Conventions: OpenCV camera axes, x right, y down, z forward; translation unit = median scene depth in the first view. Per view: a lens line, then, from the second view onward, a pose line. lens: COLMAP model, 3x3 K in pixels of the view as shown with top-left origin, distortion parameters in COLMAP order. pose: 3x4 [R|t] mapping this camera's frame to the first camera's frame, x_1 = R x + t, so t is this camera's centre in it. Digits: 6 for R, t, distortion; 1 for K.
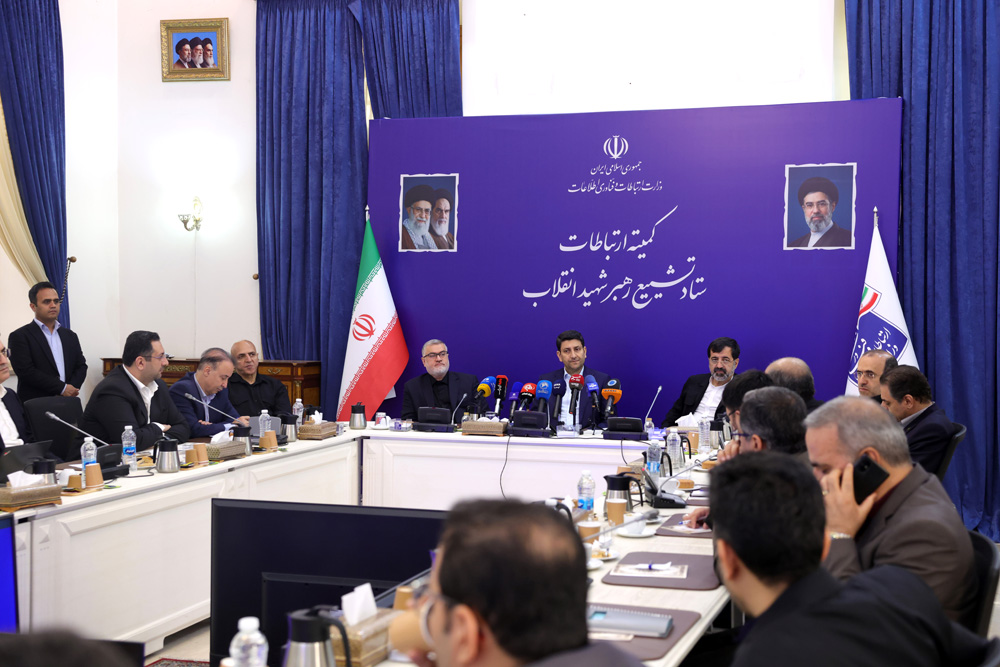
lens RADIAL K [[1334.7, 0, 500.0], [0, 1334.7, 333.5], [0, 0, 1]] dist [0.050389, 0.041494]
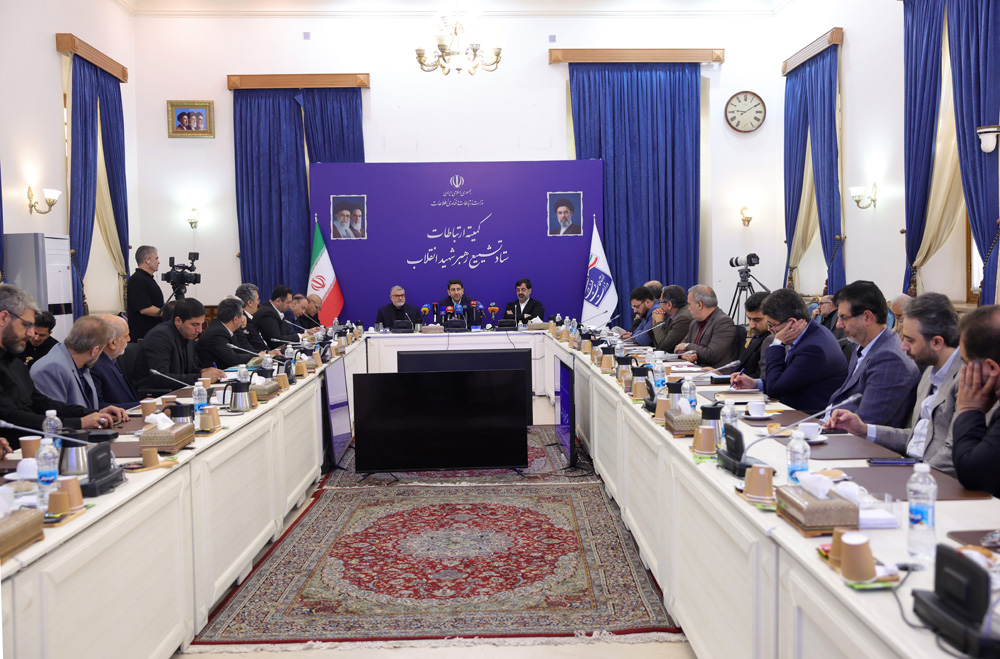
lens RADIAL K [[1033.1, 0, 523.7], [0, 1033.1, 328.8], [0, 0, 1]] dist [-0.045609, -0.005648]
pose [[0.931389, -0.043323, 0.361438, -0.353333], [0.033436, 0.998877, 0.033567, 0.019498], [-0.362486, -0.019178, 0.931792, -0.369100]]
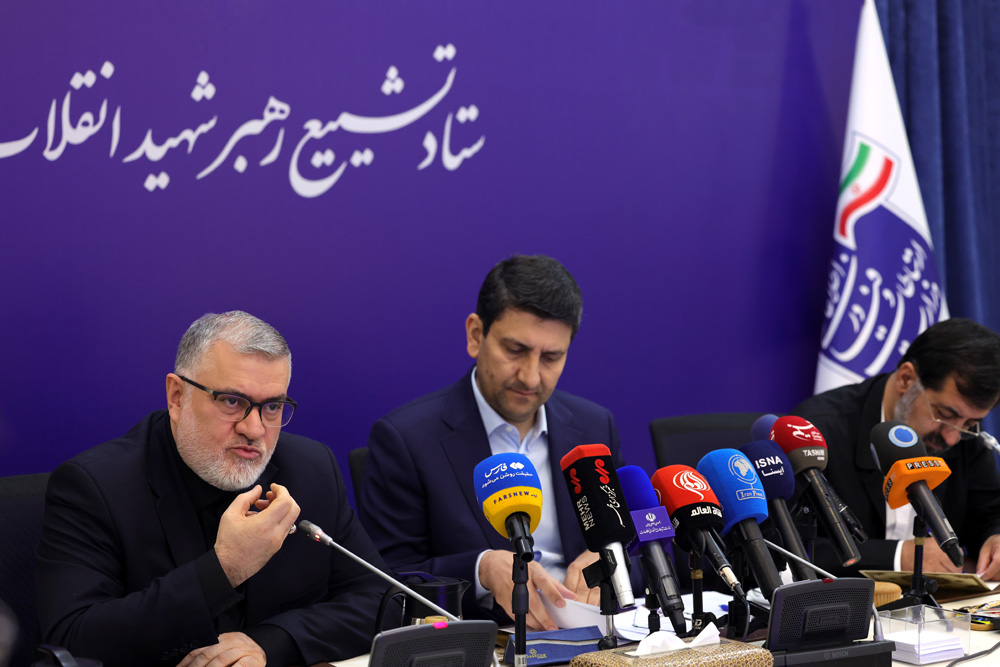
lens RADIAL K [[1972.2, 0, 500.0], [0, 1972.2, 333.5], [0, 0, 1]] dist [-0.243547, 0.188059]
pose [[0.625787, -0.046261, 0.778621, -0.239463], [0.026782, 0.998925, 0.037825, -0.002223], [-0.779534, -0.002817, 0.626353, 0.663401]]
